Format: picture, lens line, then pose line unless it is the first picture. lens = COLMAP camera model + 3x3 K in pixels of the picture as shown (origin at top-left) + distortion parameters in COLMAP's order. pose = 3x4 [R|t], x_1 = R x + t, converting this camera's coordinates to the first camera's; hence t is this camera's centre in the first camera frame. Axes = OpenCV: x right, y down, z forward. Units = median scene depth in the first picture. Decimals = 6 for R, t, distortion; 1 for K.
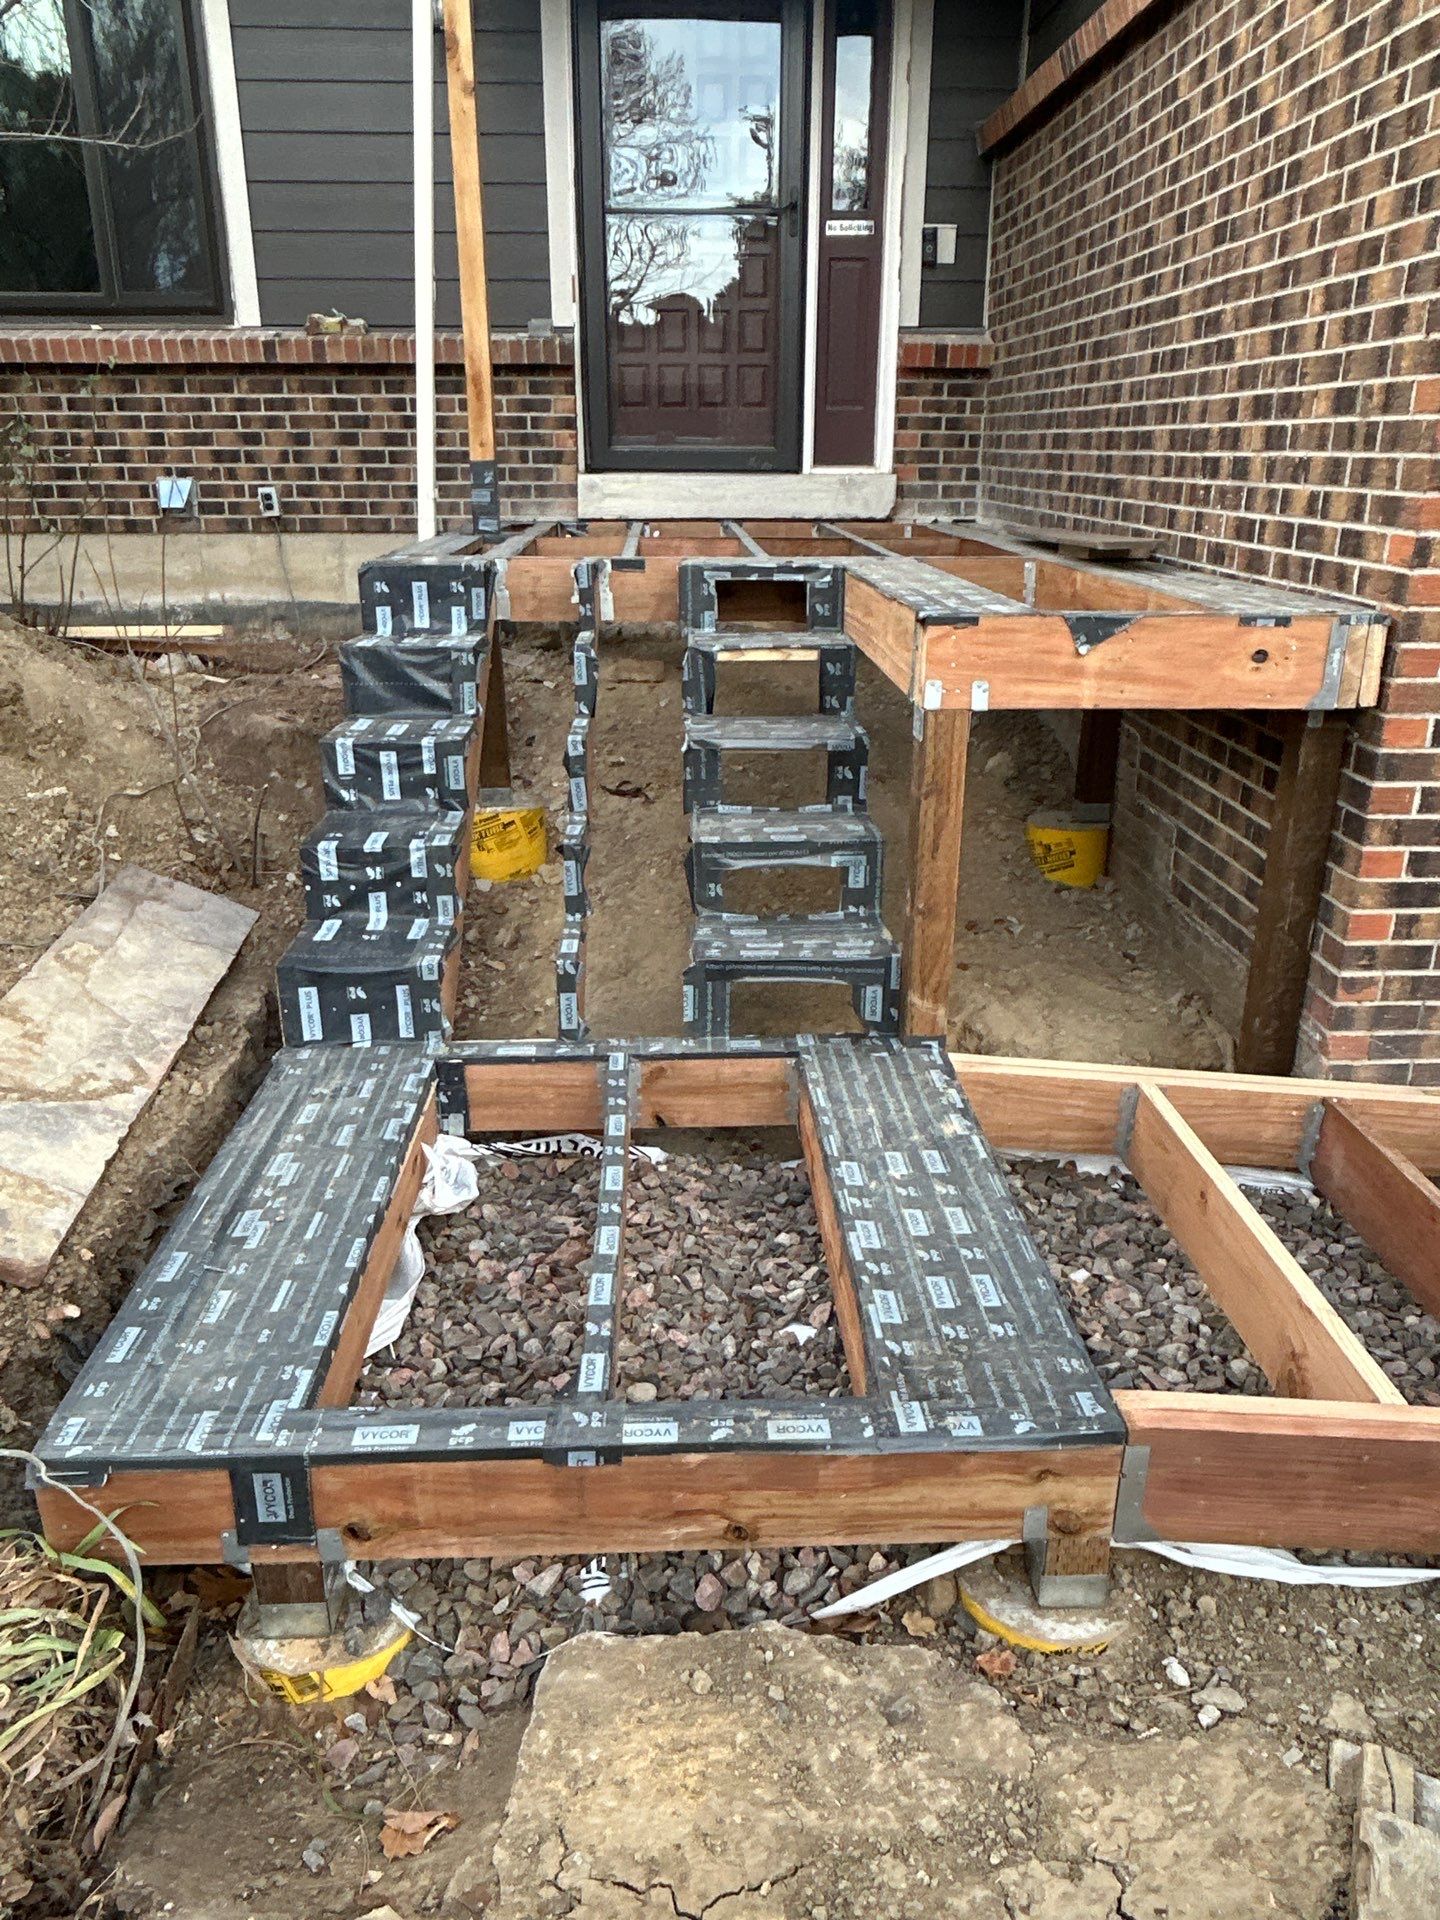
lens RADIAL K [[1363.2, 0, 720.4], [0, 1363.2, 938.4], [0, 0, 1]] dist [-0.000972, -0.000682]
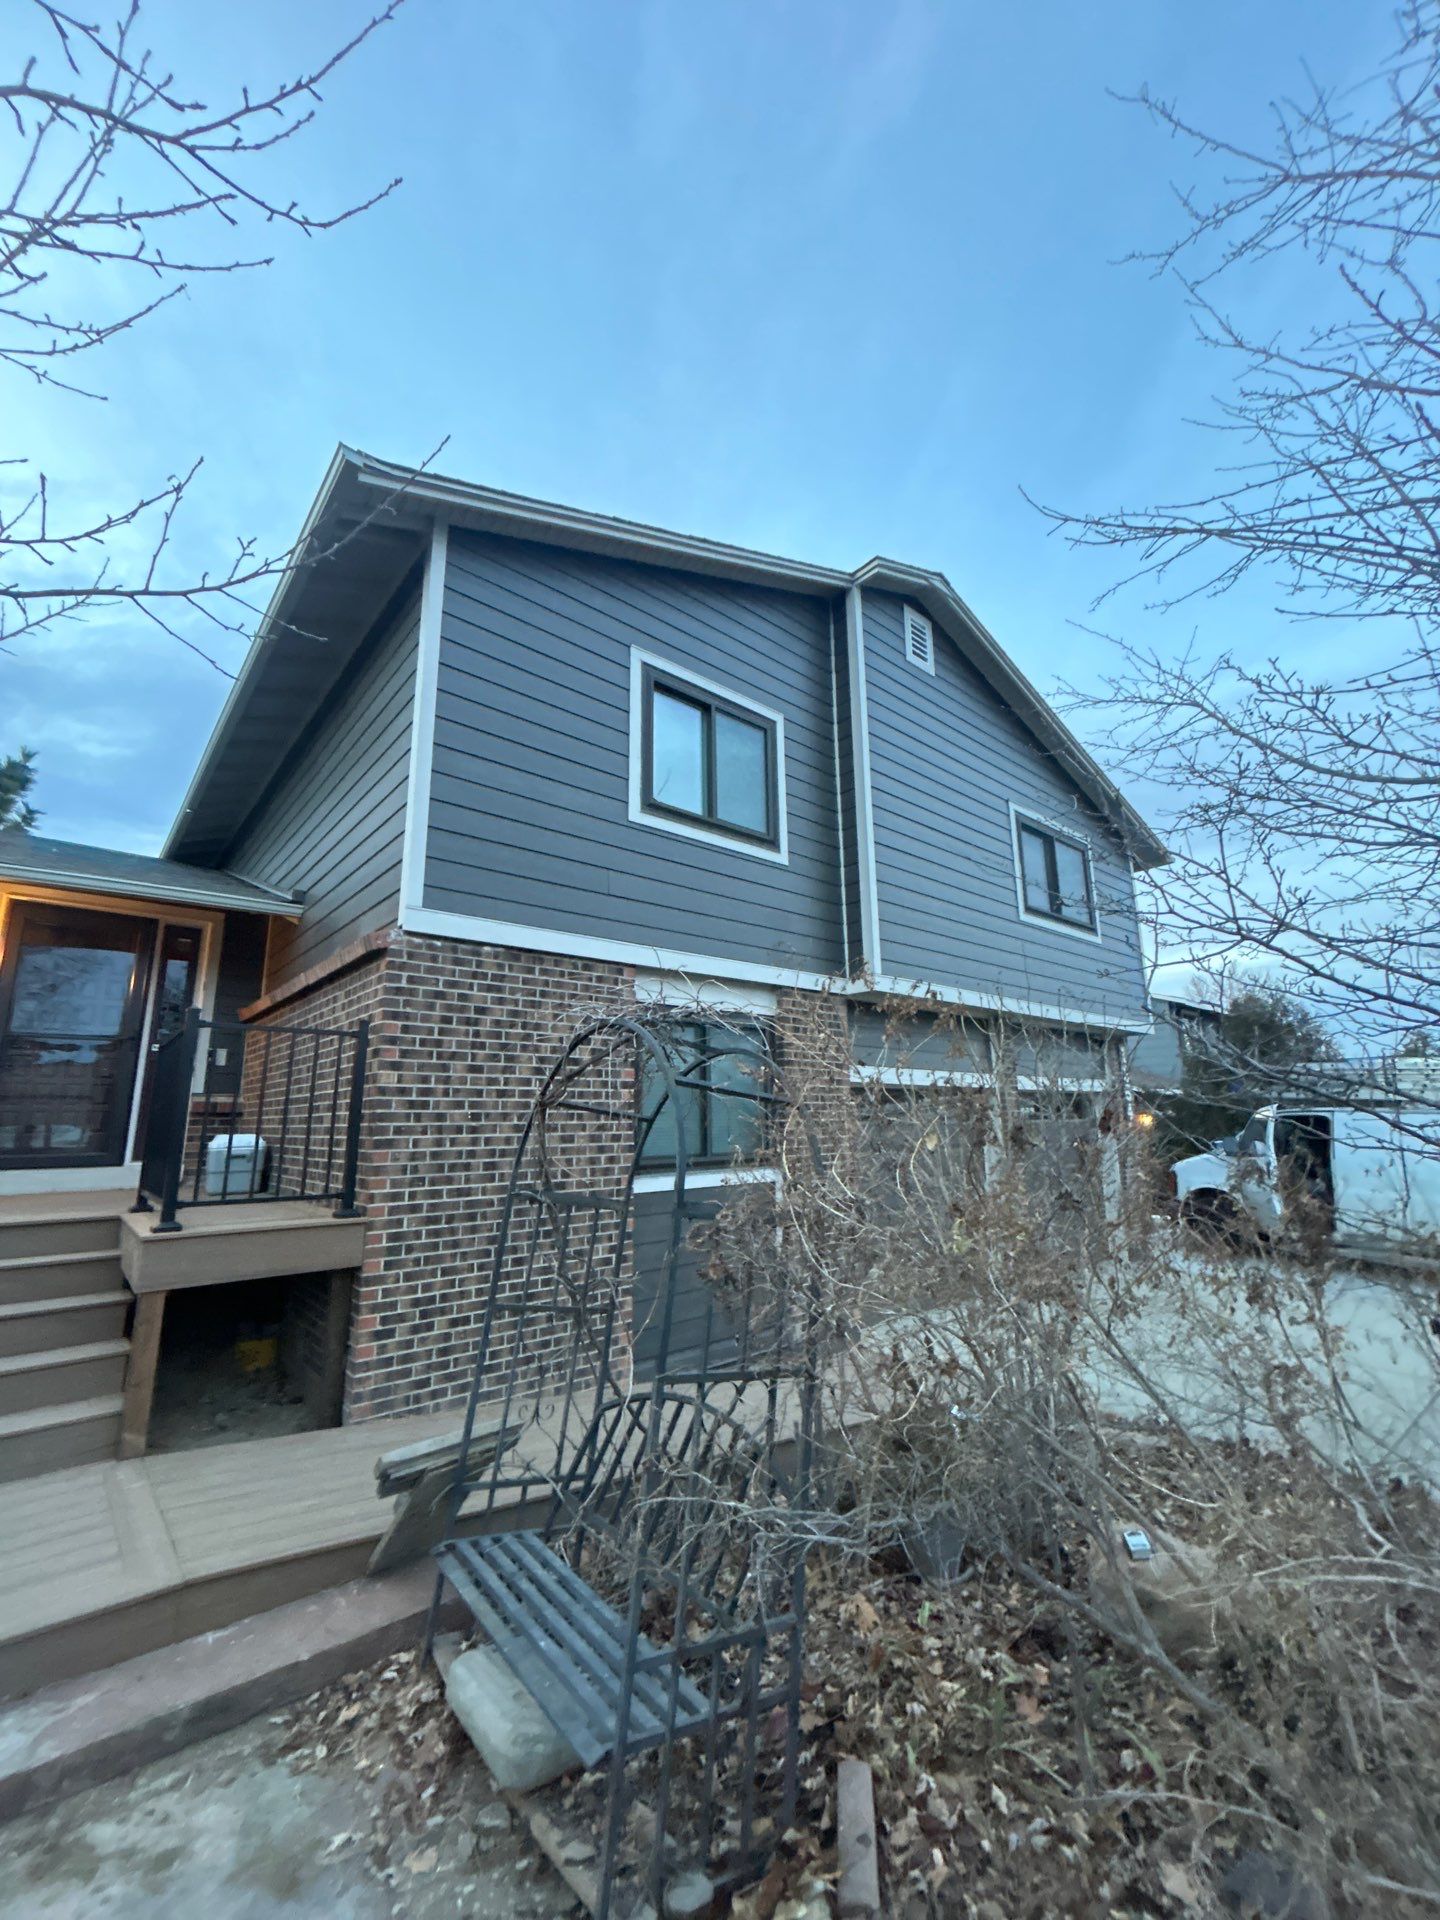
lens RADIAL K [[773.7, 0, 721.9], [0, 773.7, 959.9], [0, 0, 1]] dist [-0.001061, 0.000093]
pose [[0.782761, 0.115873, 0.611440, 0.022002], [0.225533, 0.862903, -0.452254, 0.072964], [-0.580017, 0.491906, 0.649314, -0.288407]]
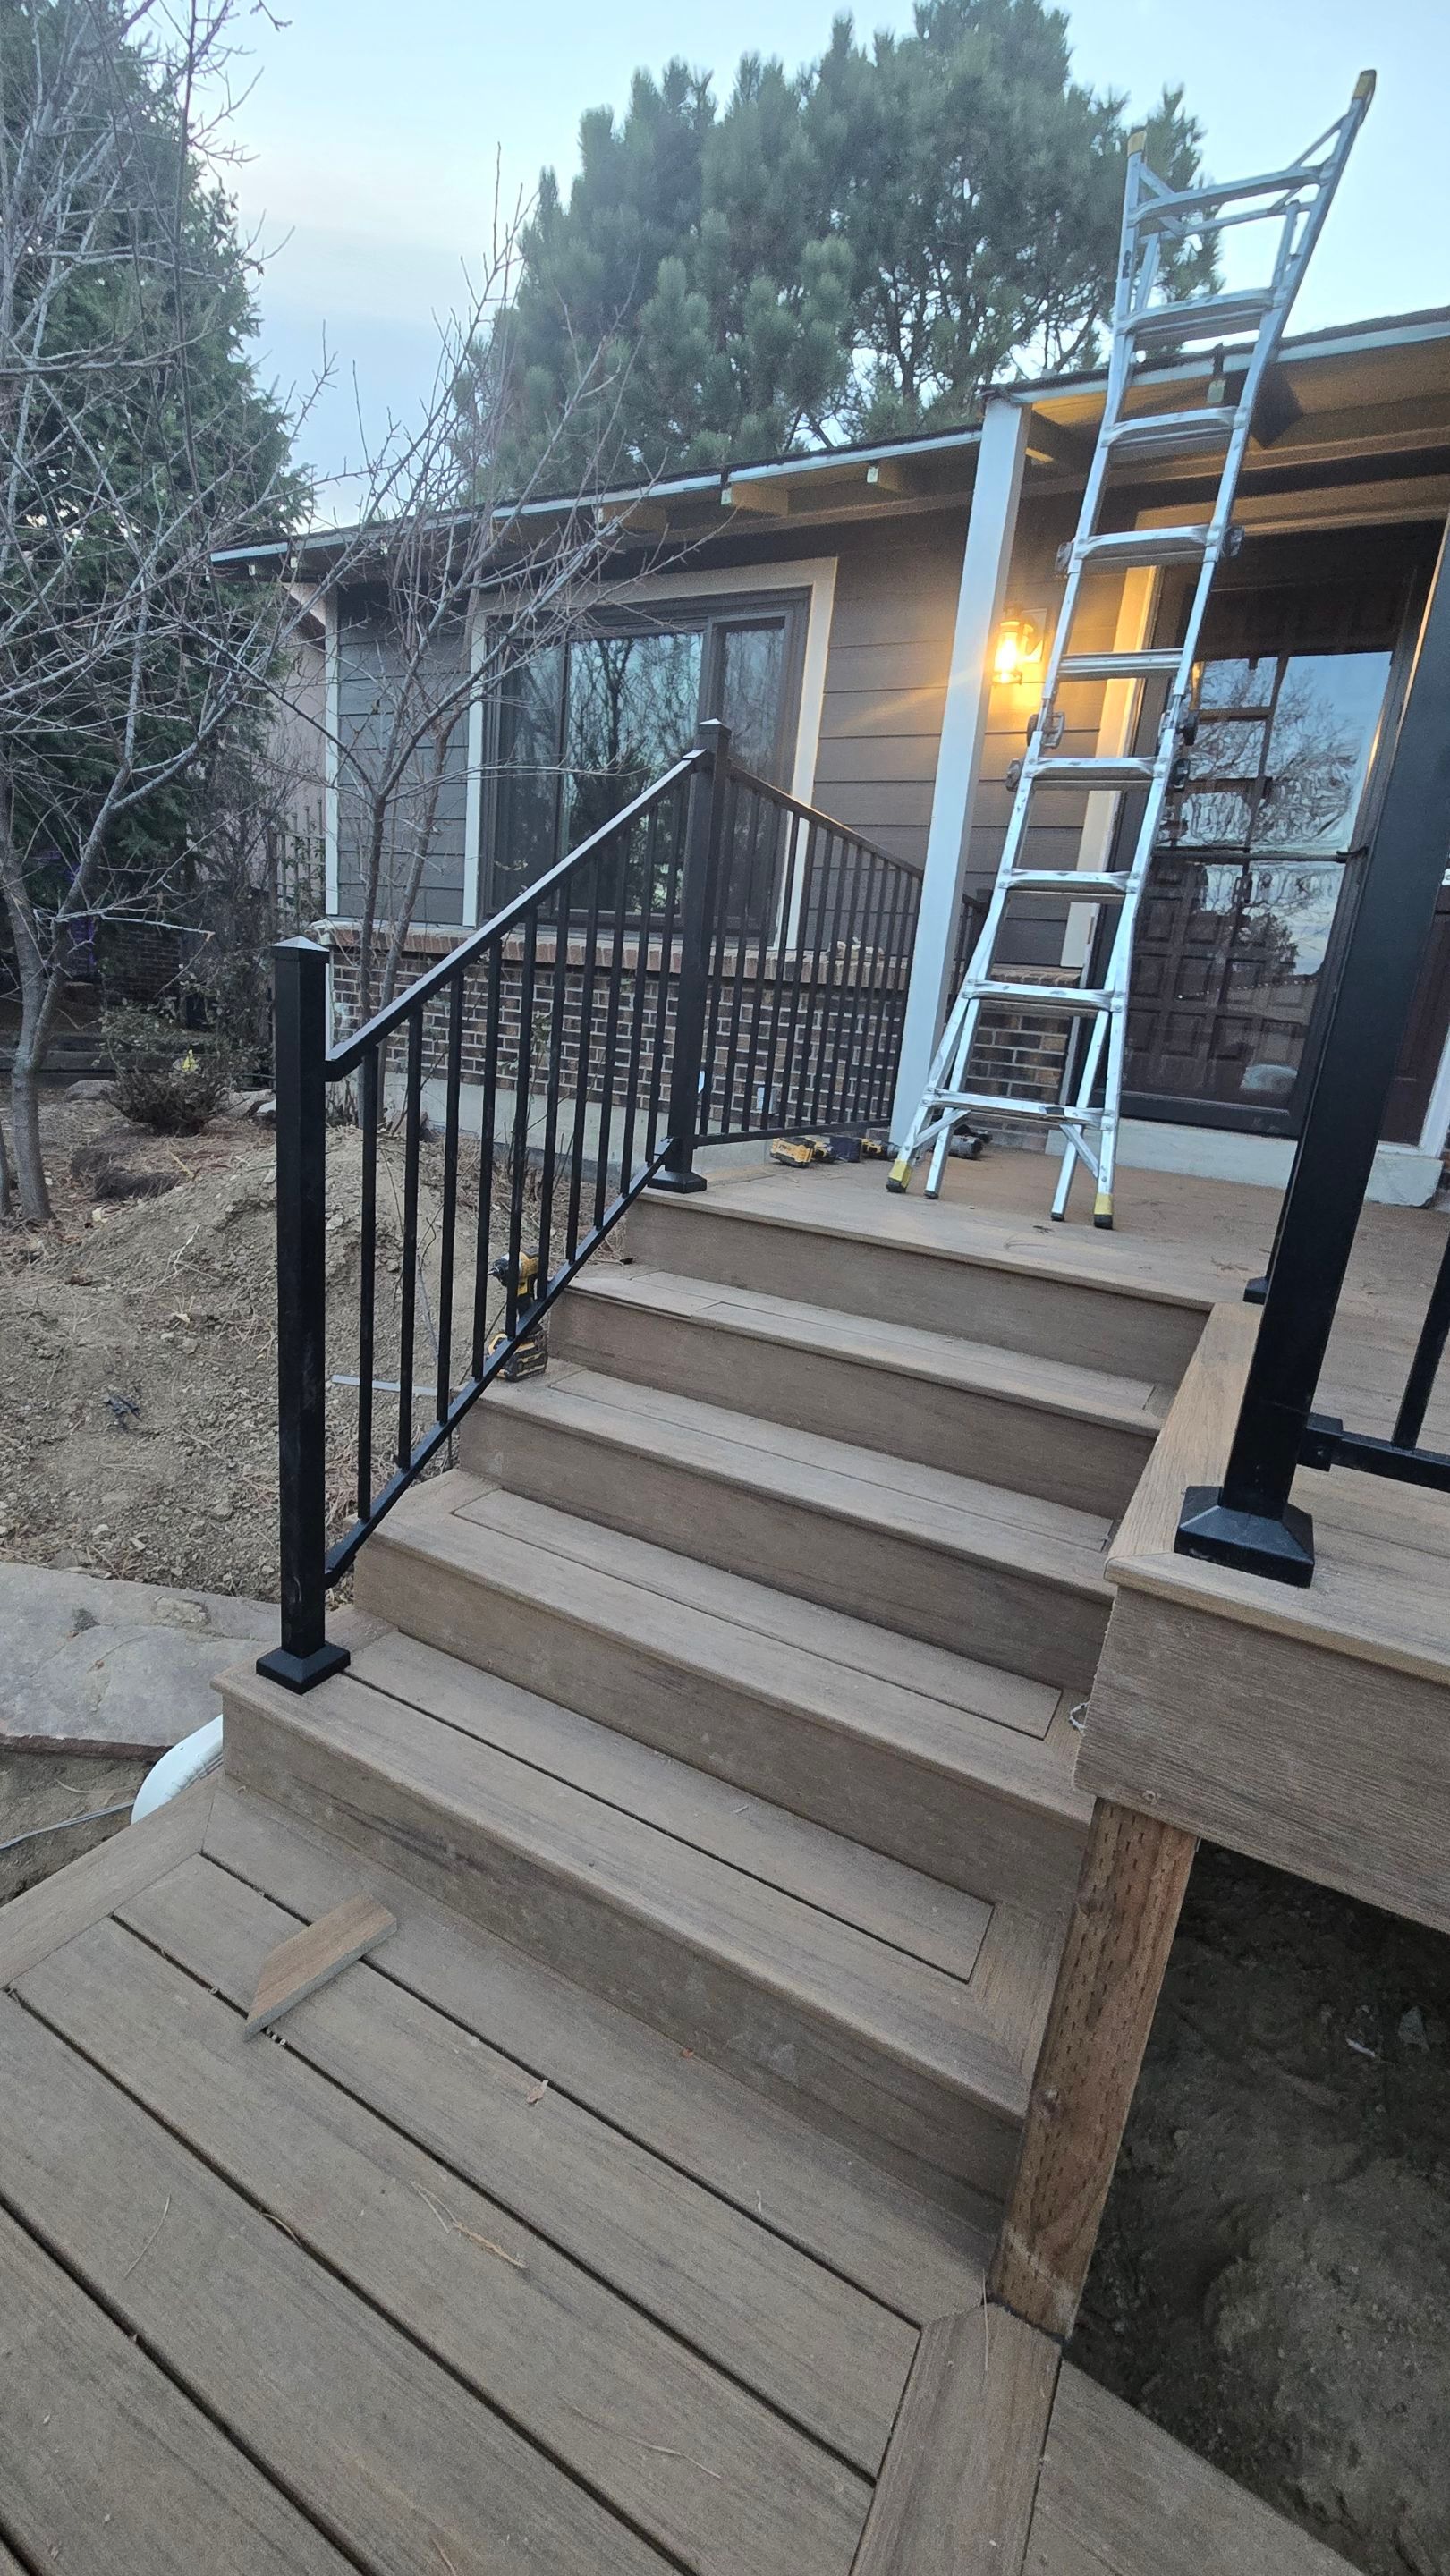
lens RADIAL K [[1047.8, 0, 733.2], [0, 1047.8, 1295.2], [0, 0, 1]] dist [0.003287, 0.000228]
pose [[0.857578, 0.210060, -0.469504, 0.078735], [-0.264331, 0.963032, -0.051948, -0.119715], [0.441235, 0.168654, 0.881401, 0.272835]]
